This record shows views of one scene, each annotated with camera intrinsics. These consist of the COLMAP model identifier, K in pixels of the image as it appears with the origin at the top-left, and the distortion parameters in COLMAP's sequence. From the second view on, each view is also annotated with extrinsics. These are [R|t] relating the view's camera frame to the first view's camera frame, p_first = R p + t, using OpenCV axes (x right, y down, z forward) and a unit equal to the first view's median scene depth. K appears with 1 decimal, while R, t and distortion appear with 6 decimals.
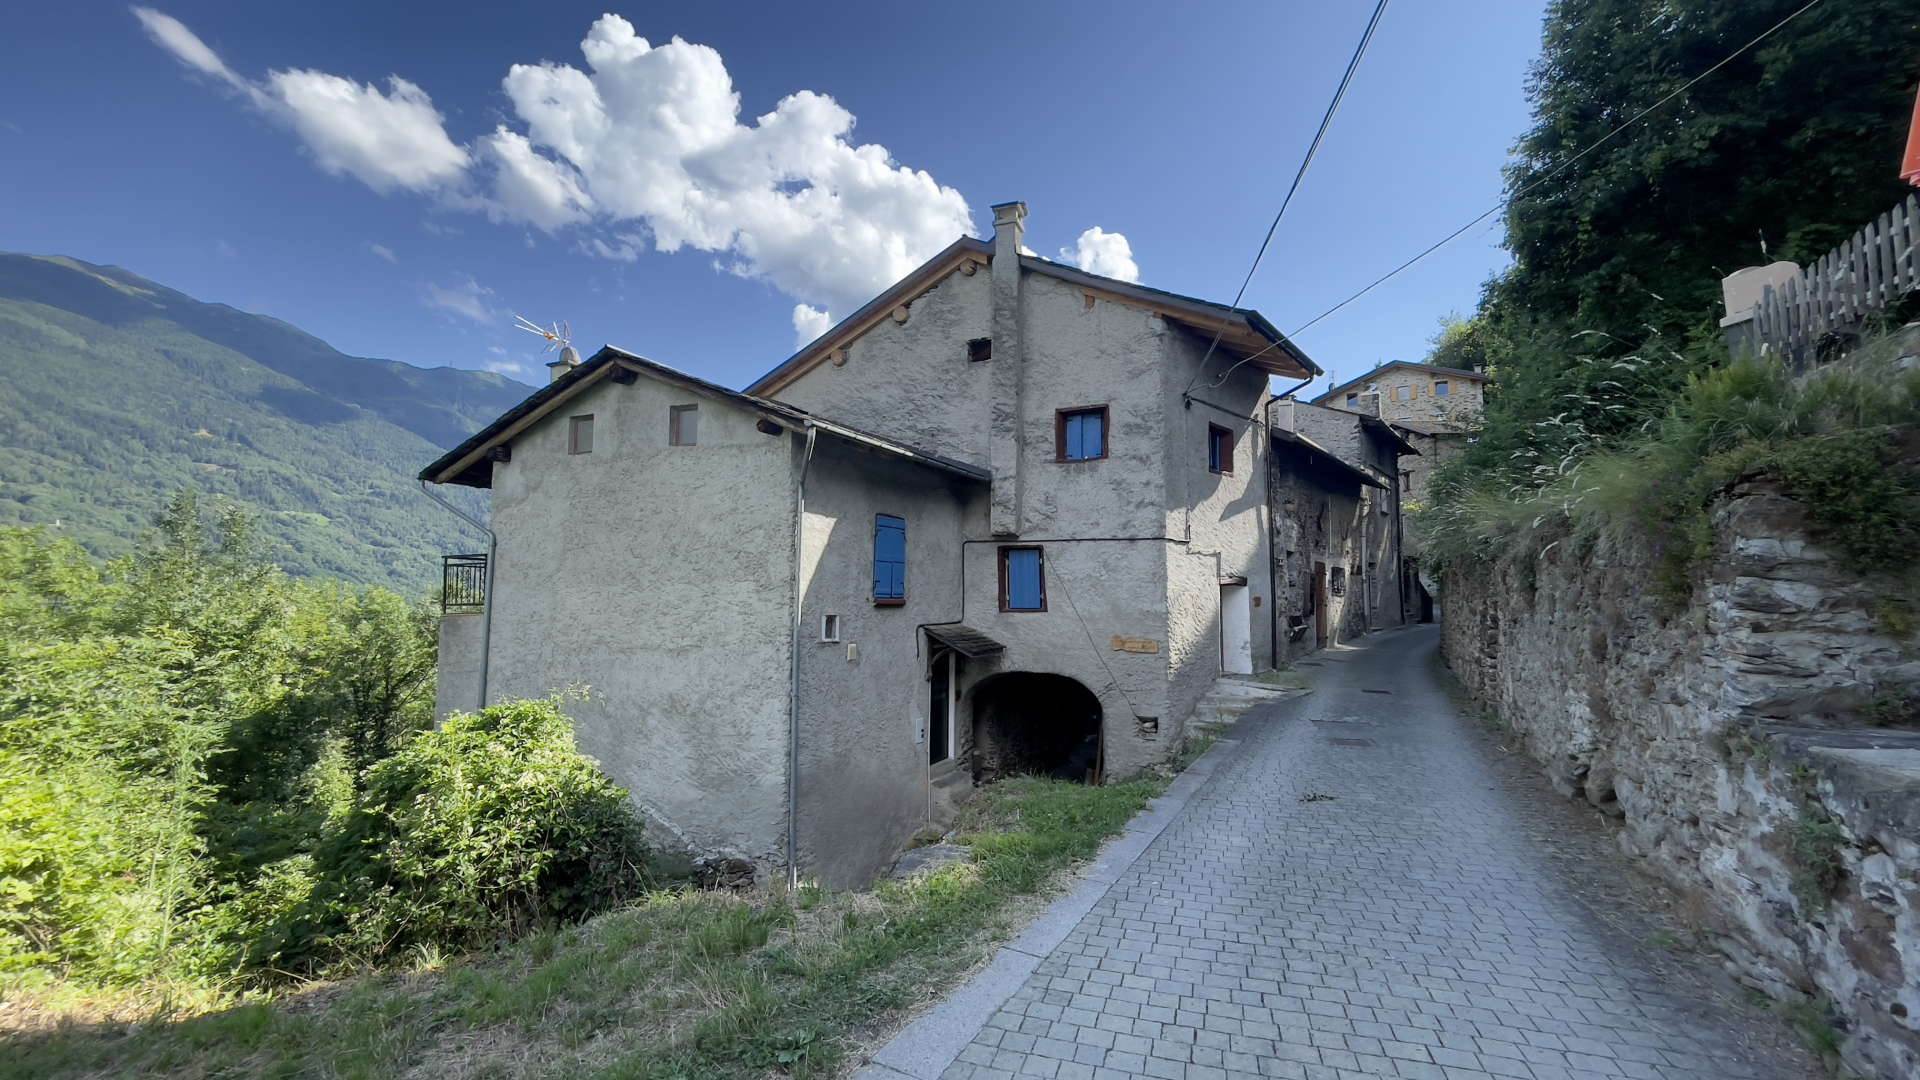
lens RADIAL K [[745.7, 0, 953.8], [0, 745.7, 539.7], [0, 0, 1]] dist [0.002818, 0.000308]
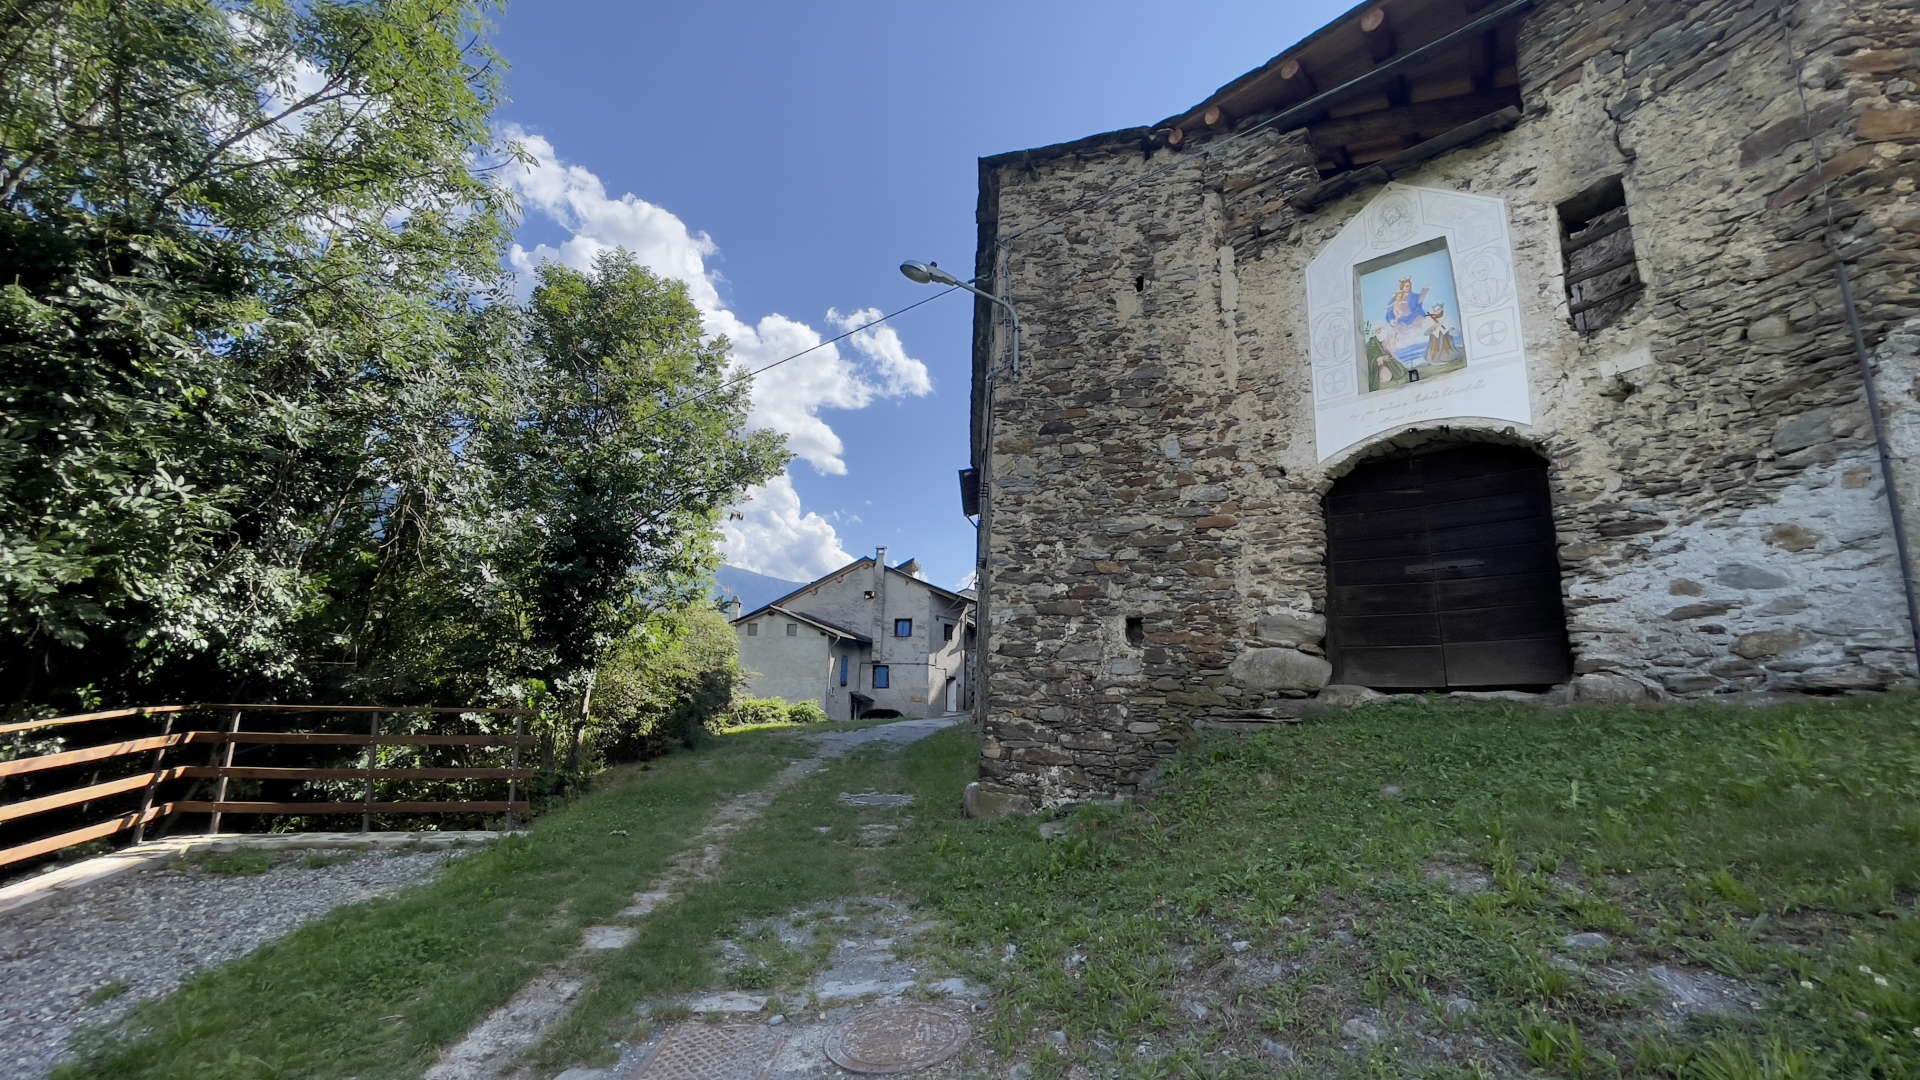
lens RADIAL K [[745.7, 0, 960.8], [0, 745.7, 539.9], [0, 0, 1]] dist [0.002818, 0.000308]
pose [[0.946078, 0.071897, 0.315860, -0.569720], [-0.036739, 0.992582, -0.115892, -0.151549], [-0.321849, 0.098039, 0.941702, -1.889447]]
